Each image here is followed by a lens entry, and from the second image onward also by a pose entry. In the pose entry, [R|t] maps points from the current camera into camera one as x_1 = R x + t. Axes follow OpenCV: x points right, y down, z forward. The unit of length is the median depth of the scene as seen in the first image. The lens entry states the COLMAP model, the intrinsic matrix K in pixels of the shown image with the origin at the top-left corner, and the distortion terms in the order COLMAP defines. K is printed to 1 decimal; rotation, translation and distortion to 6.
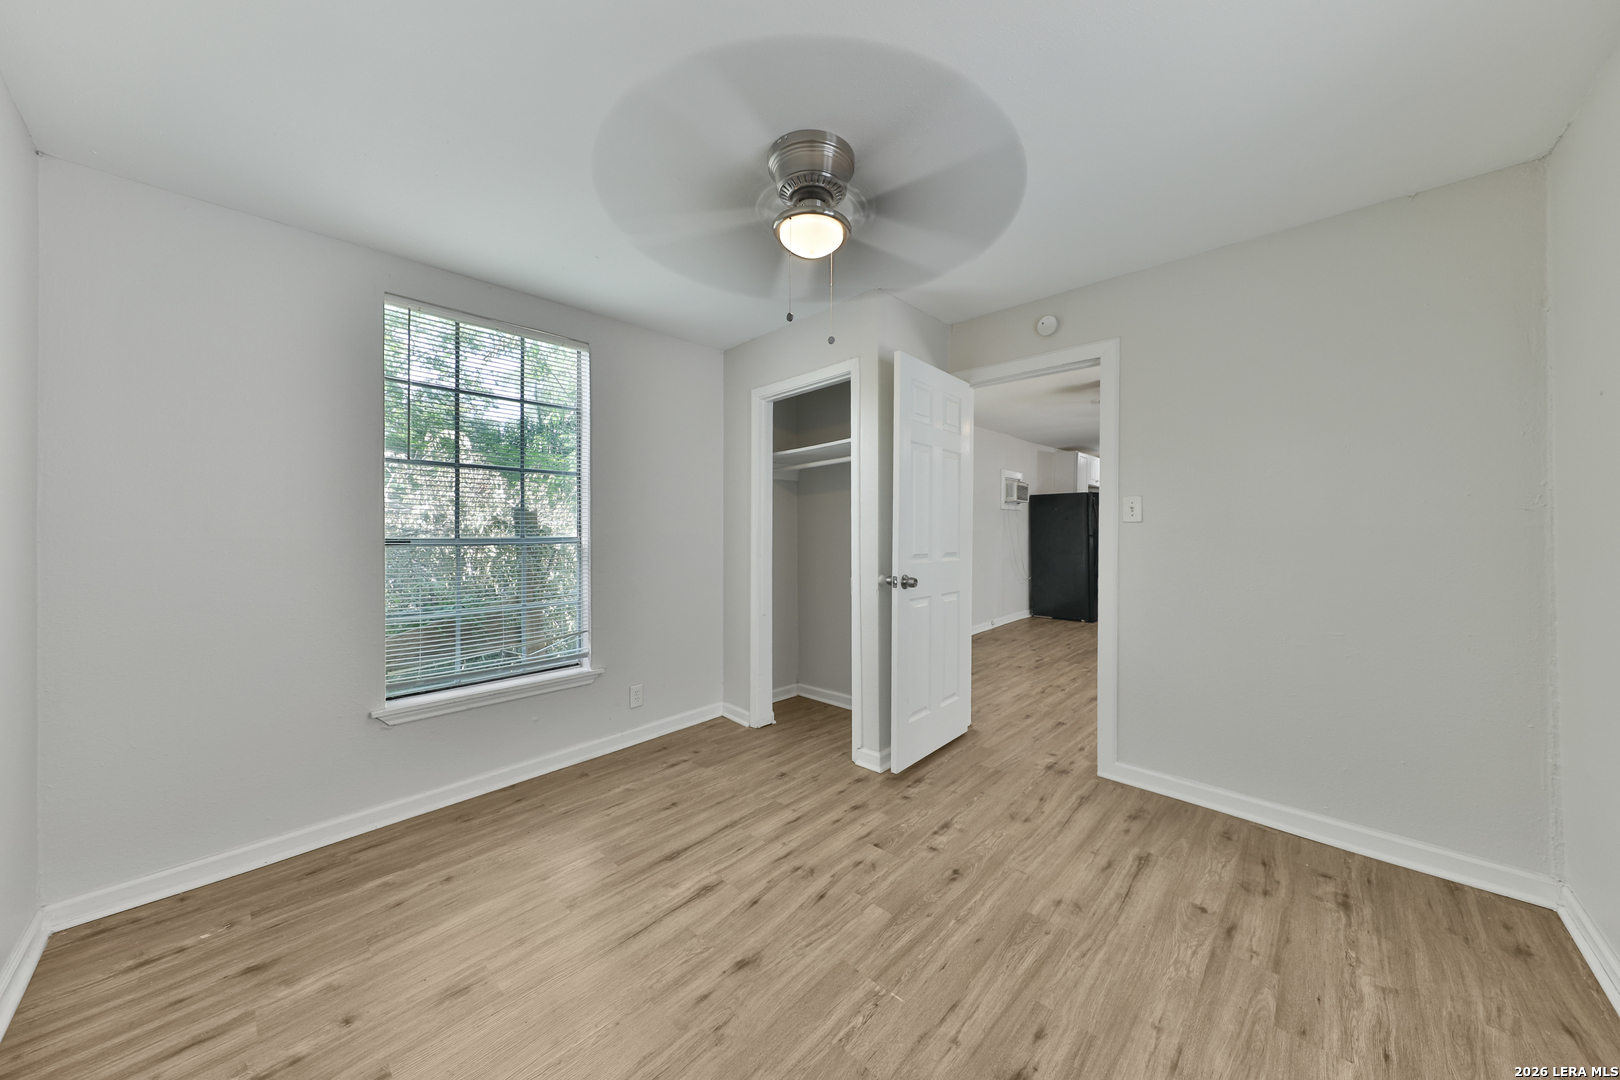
lens RADIAL K [[540.9, 0, 815.6], [0, 540.9, 537.1], [0, 0, 1]] dist [0.020866, -0.007542]
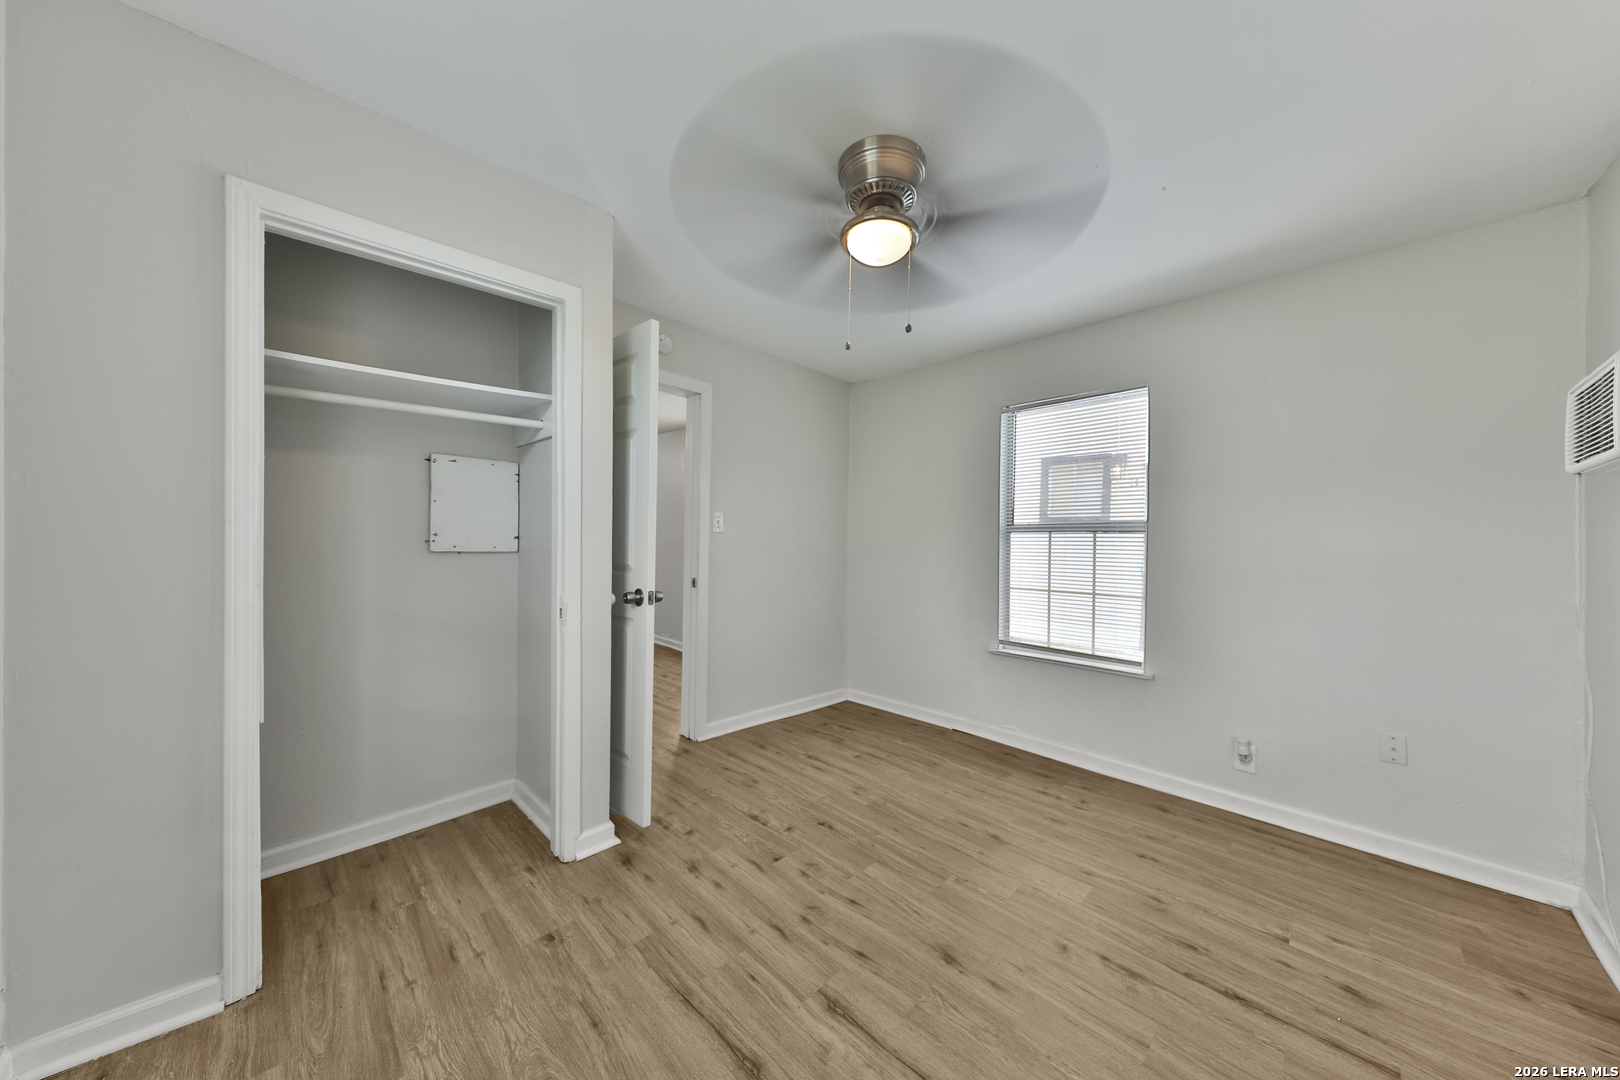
lens RADIAL K [[540.9, 0, 815.6], [0, 540.9, 537.1], [0, 0, 1]] dist [0.020866, -0.007542]
pose [[0.033678, 0.009965, 0.999383, -0.913422], [-0.003531, 0.999945, -0.009852, -0.008253], [-0.999426, -0.003197, 0.033711, 0.936155]]
